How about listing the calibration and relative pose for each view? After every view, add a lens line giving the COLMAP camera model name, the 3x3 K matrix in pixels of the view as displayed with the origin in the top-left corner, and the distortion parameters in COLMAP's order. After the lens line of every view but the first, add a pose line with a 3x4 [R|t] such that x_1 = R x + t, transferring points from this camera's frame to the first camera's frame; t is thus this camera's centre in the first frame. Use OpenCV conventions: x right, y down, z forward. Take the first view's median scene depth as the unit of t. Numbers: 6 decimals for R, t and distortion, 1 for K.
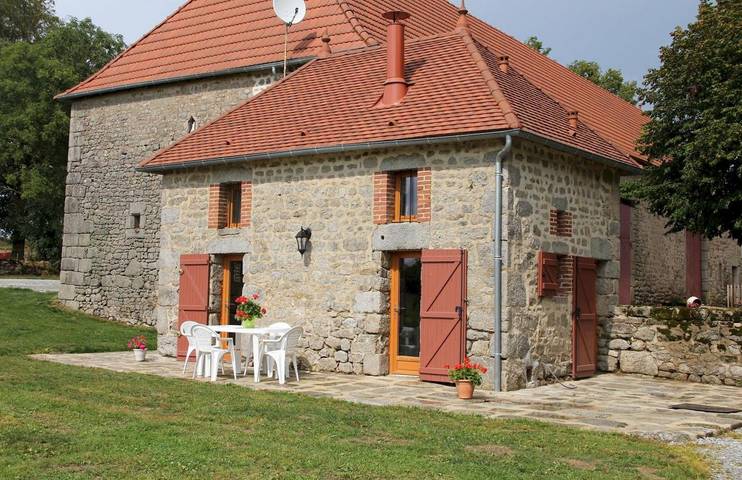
lens RADIAL K [[901.1, 0, 370.9], [0, 901.1, 243.8], [0, 0, 1]] dist [0.038086, 0.000000]
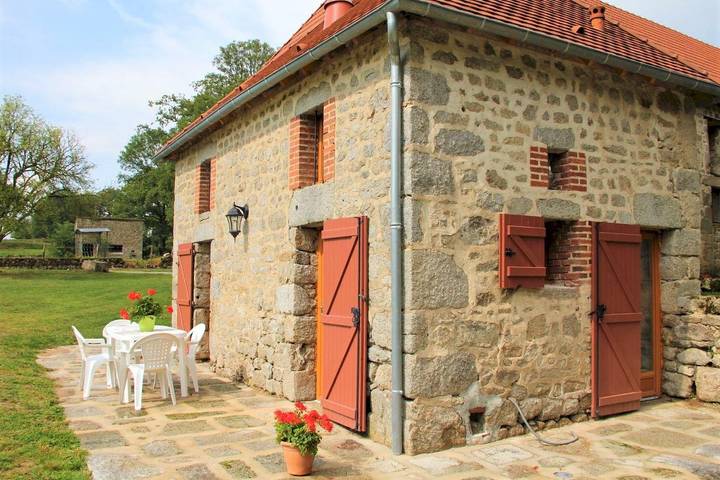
lens RADIAL K [[647.6, 0, 359.0], [0, 647.6, 239.4], [0, 0, 1]] dist [-0.138299, 0.064216]
pose [[0.921132, -0.039790, -0.387211, 0.249373], [0.037535, 0.999206, -0.013387, 0.025894], [0.387436, -0.002203, 0.921894, 0.537963]]
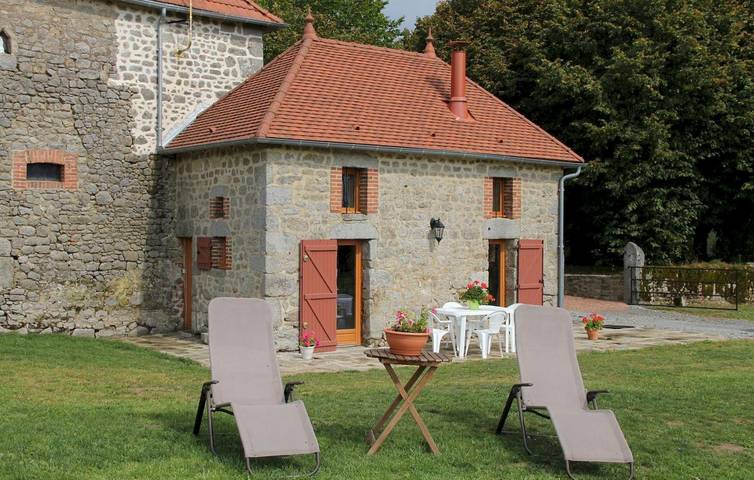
lens RADIAL K [[923.2, 0, 377.2], [0, 923.2, 238.6], [0, 0, 1]] dist [0.035424, 0.000000]
pose [[0.283685, -0.025360, 0.958582, -1.265733], [-0.059835, 0.997234, 0.044090, -0.040855], [-0.957049, -0.069864, 0.281383, 0.766547]]
